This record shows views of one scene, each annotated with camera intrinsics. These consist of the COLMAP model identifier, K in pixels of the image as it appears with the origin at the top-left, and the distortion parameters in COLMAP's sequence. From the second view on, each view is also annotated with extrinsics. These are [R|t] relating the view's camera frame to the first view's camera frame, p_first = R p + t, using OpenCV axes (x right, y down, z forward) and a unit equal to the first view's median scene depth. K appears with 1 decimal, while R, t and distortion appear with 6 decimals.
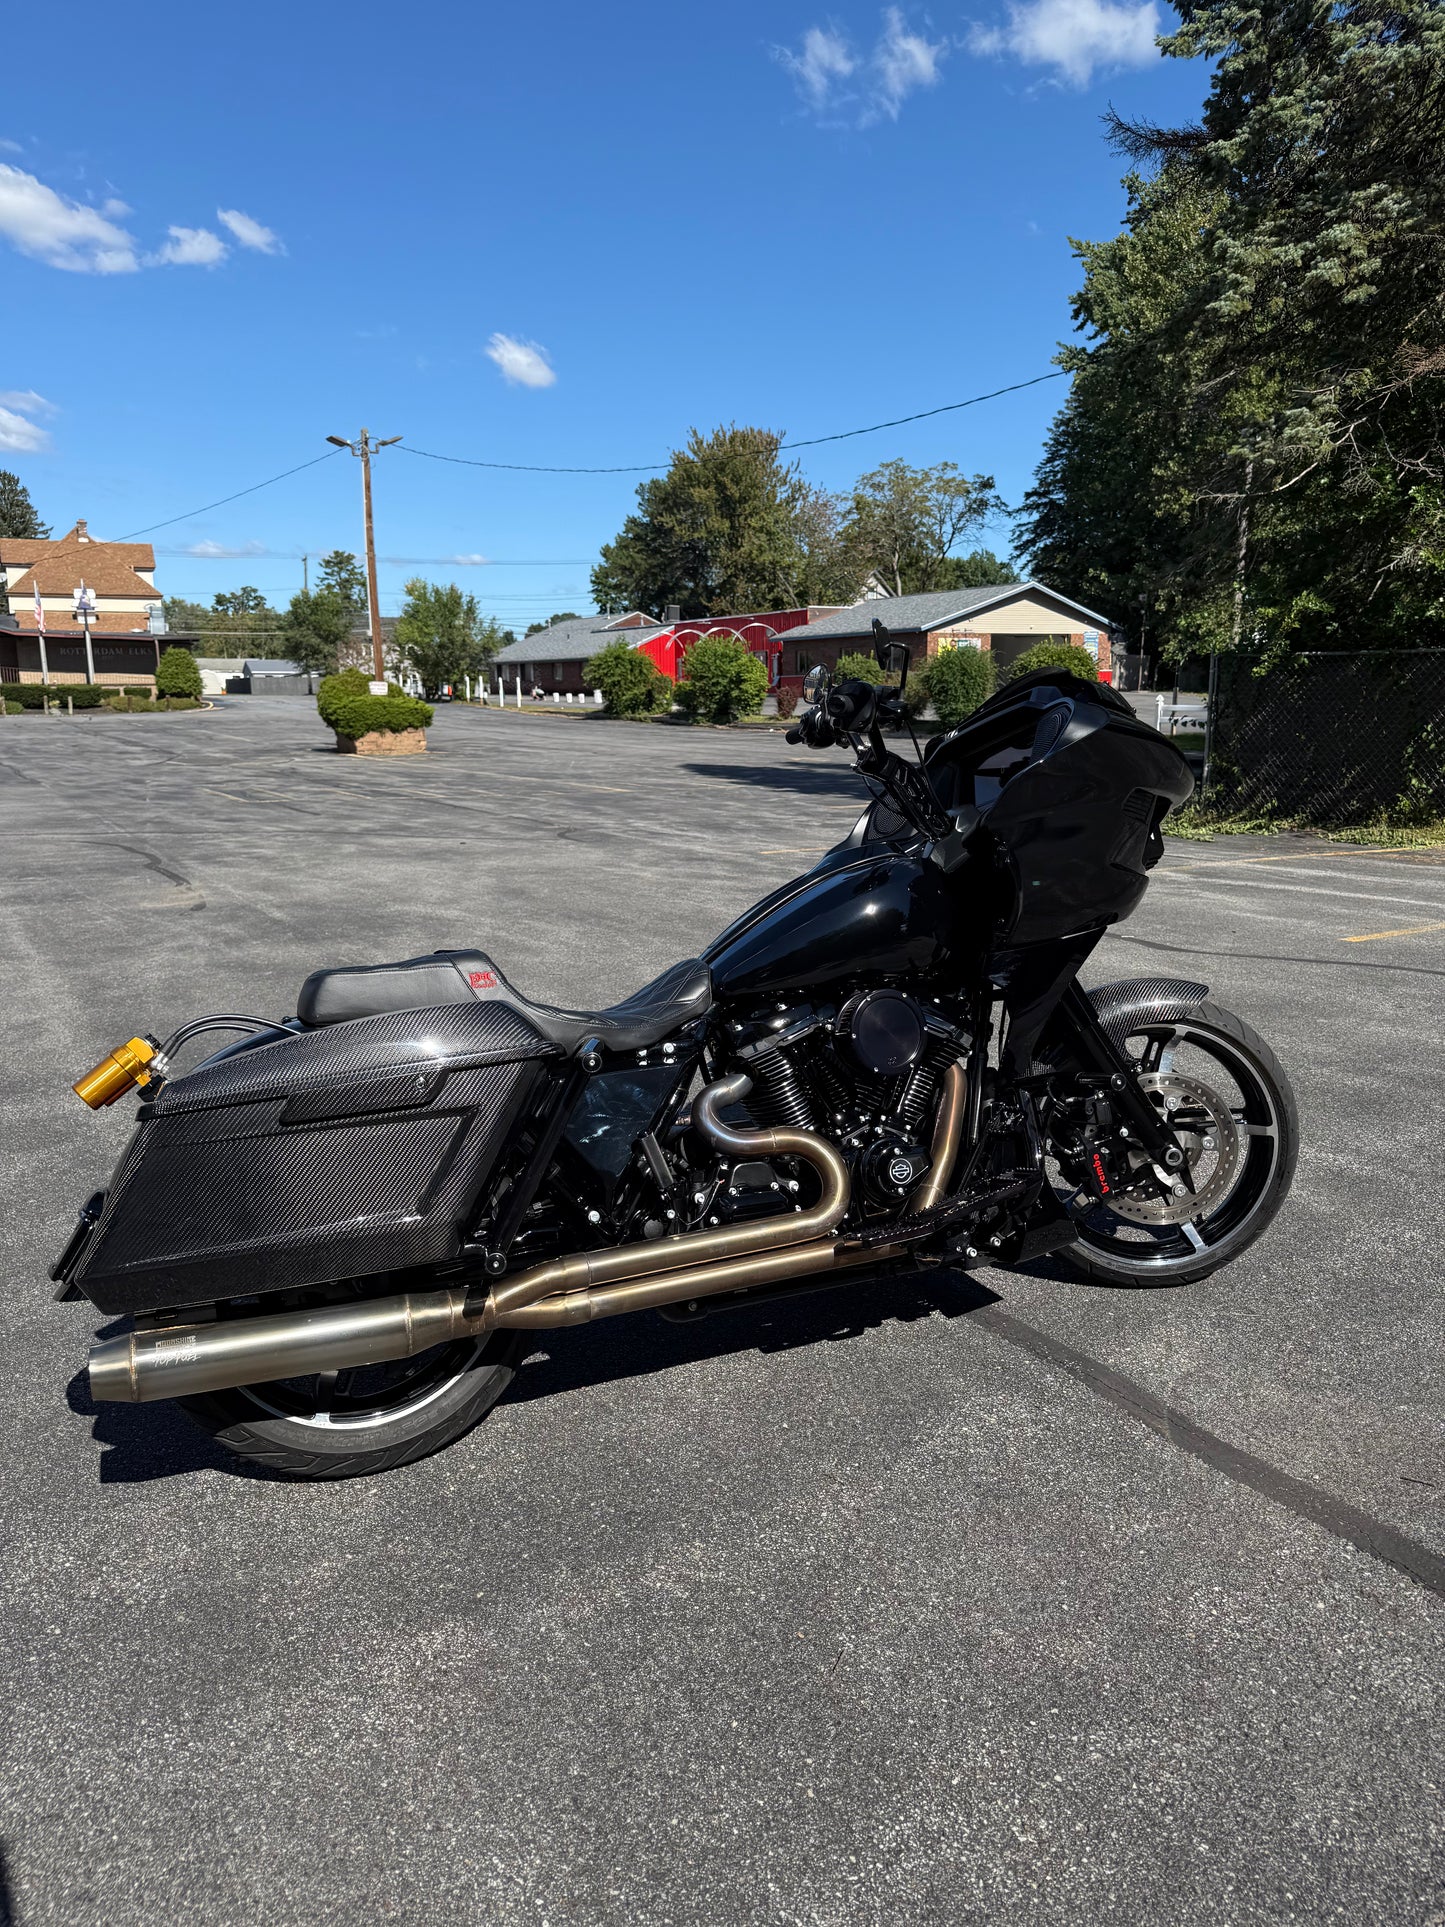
lens RADIAL K [[1352.6, 0, 732.2], [0, 1352.6, 976.0], [0, 0, 1]] dist [0.150778, -0.285868]
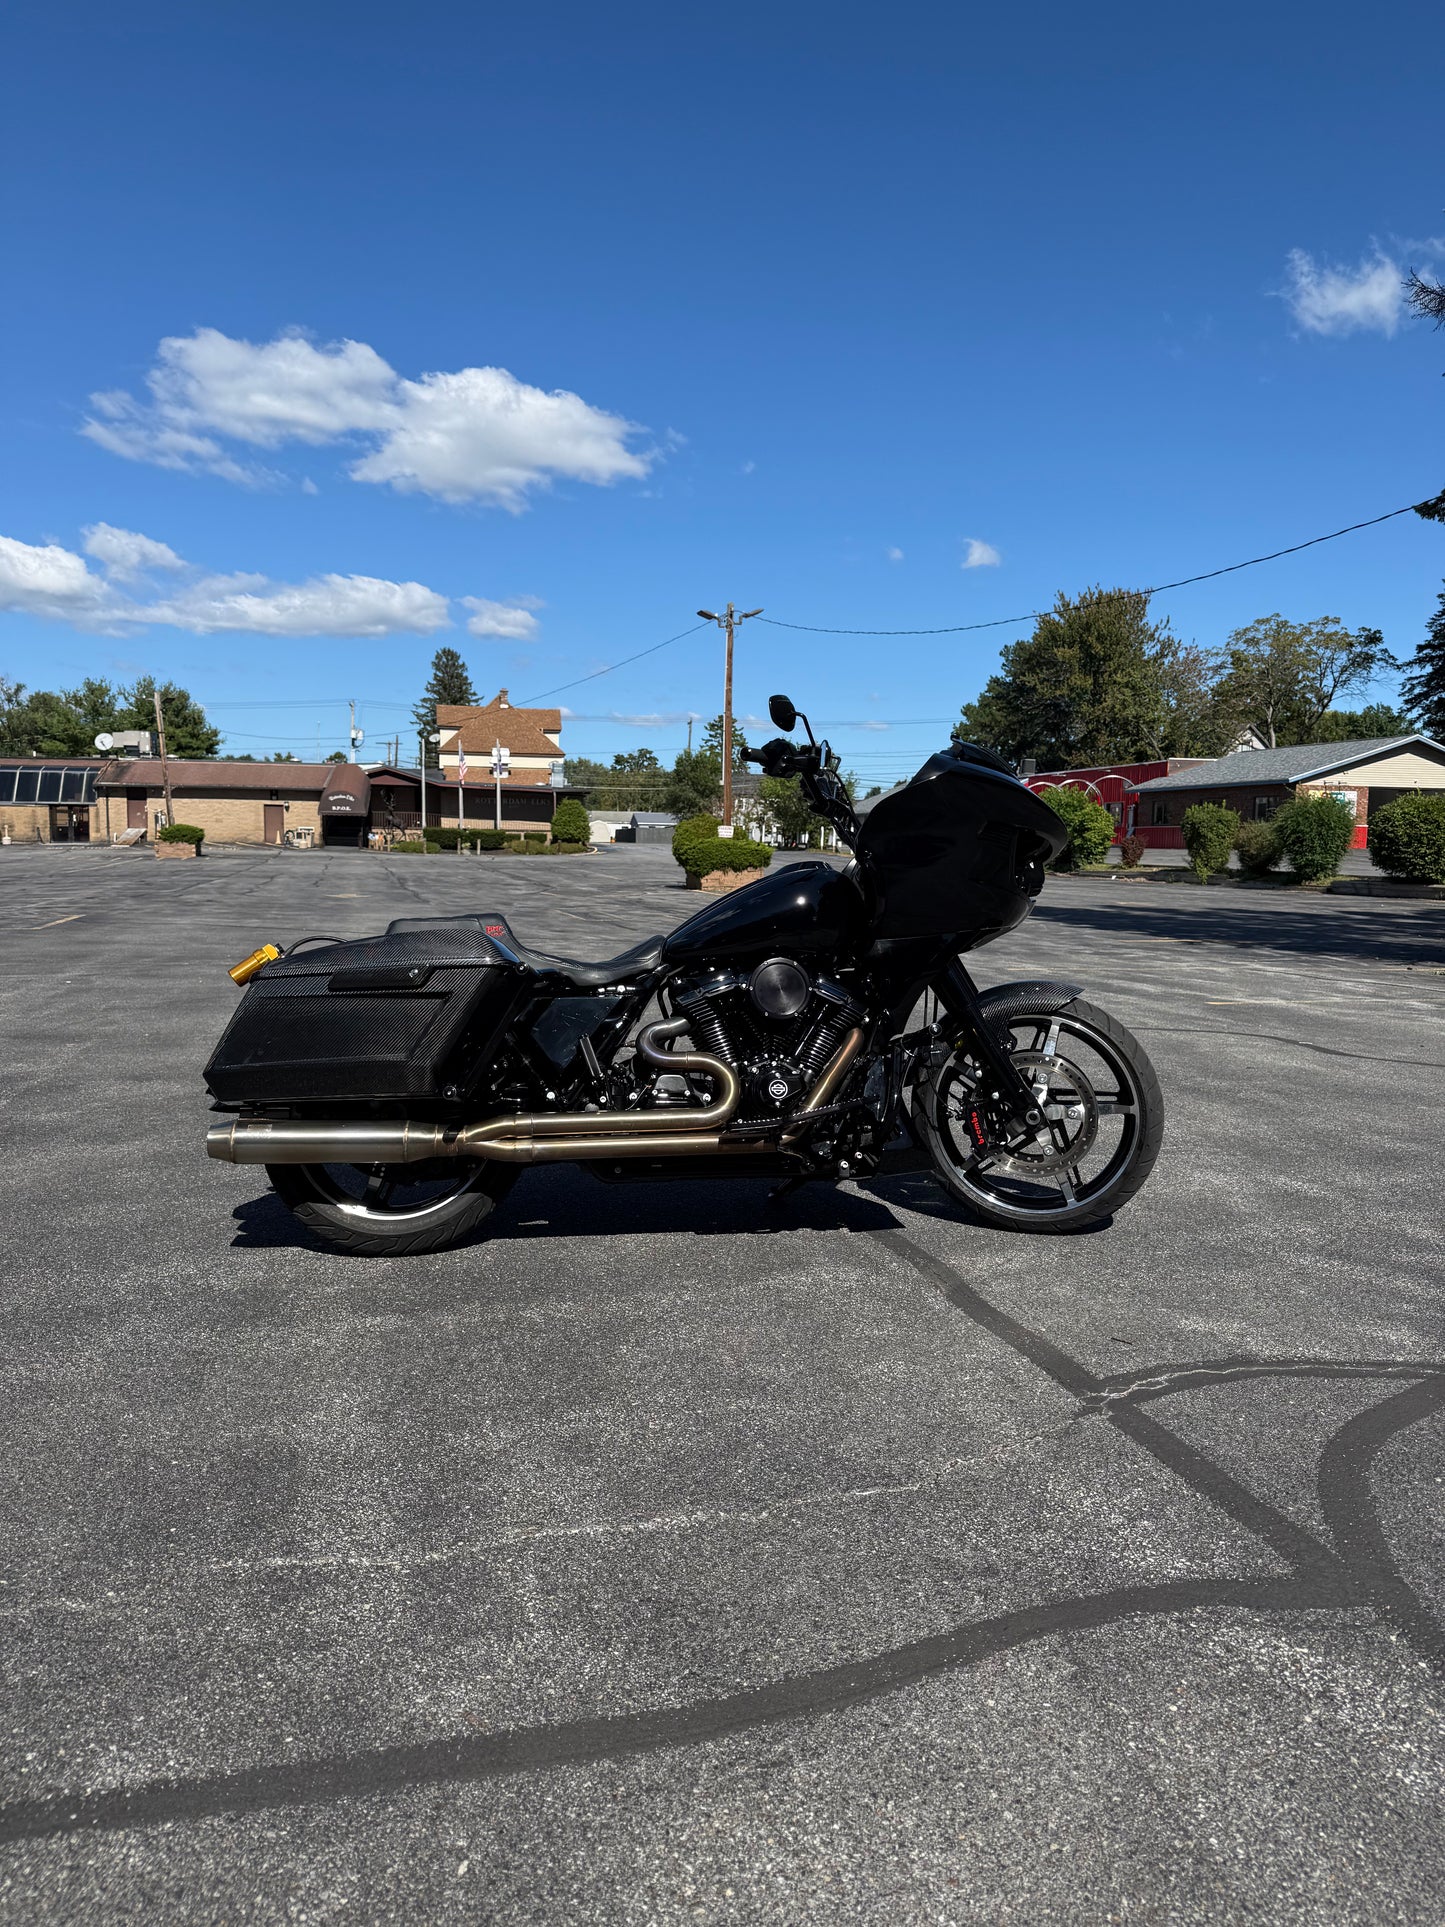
lens RADIAL K [[1351.0, 0, 712.6], [0, 1351.0, 955.6], [0, 0, 1]] dist [0.179309, -0.377931]
pose [[0.961499, 0.040898, -0.271747, 0.034960], [-0.074268, 0.990739, -0.113668, 0.014046], [0.264581, 0.129474, 0.955632, -0.027333]]
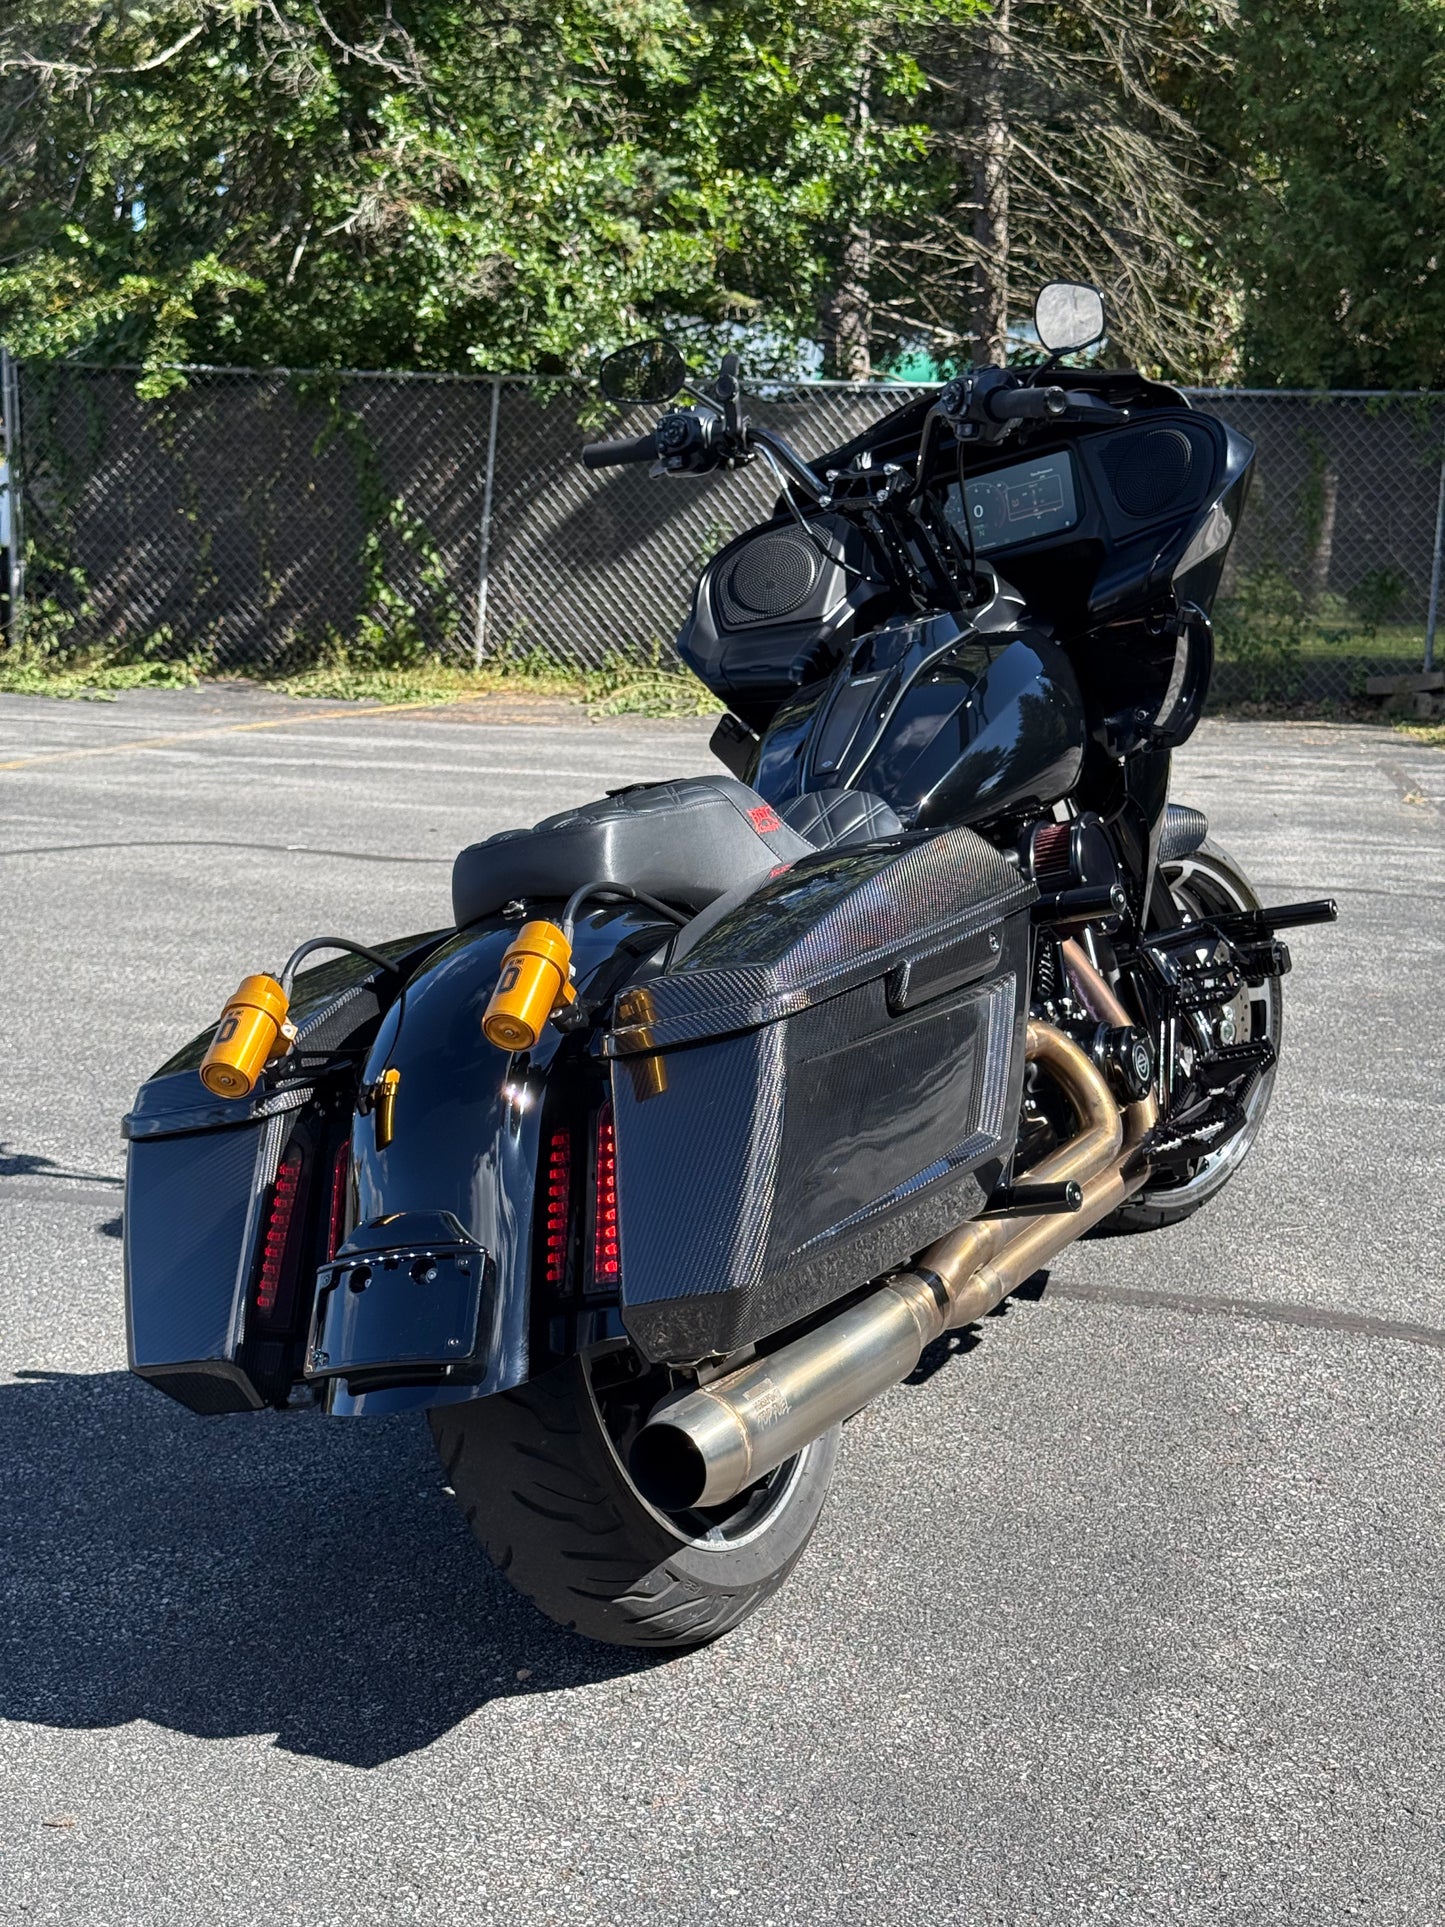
lens RADIAL K [[2702.2, 0, 762.0], [0, 2702.2, 970.1], [0, 0, 1]] dist [0.181797, -0.351333]
pose [[0.748012, -0.096078, 0.656694, -0.078884], [0.104139, 0.994201, 0.026837, 0.002960], [-0.655464, 0.048313, 0.753680, 0.004451]]
